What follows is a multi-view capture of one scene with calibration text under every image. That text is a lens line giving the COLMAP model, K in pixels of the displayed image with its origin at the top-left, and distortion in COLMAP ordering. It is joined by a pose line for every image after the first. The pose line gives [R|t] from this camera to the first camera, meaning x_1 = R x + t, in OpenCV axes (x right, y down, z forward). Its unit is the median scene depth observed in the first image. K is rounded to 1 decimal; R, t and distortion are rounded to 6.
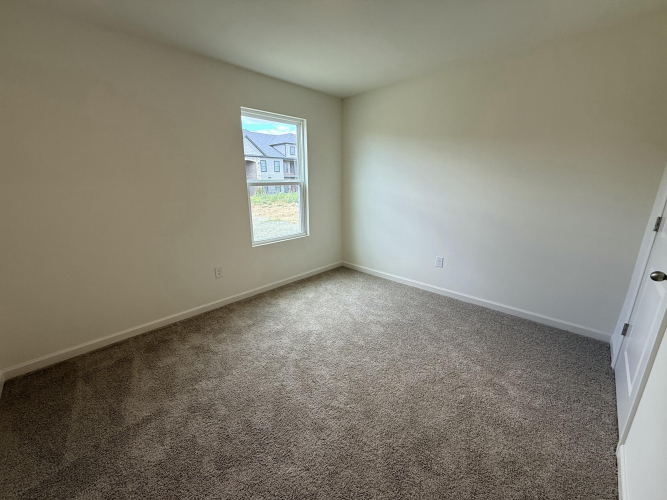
lens RADIAL K [[265.1, 0, 331.6], [0, 265.1, 250.6], [0, 0, 1]] dist [-0.000629, 0.000403]
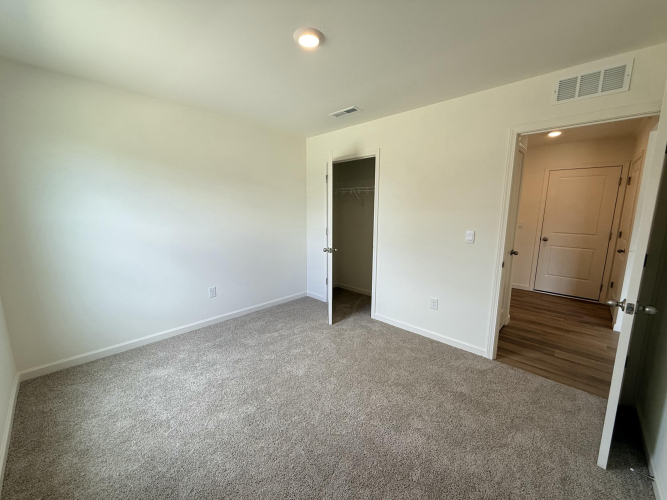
lens RADIAL K [[265.1, 0, 331.6], [0, 265.1, 250.6], [0, 0, 1]] dist [-0.000629, 0.000403]
pose [[-0.015114, -0.147364, 0.988967, -0.543600], [0.249027, 0.957358, 0.146460, -0.135837], [-0.968379, 0.248493, 0.022228, 0.467583]]
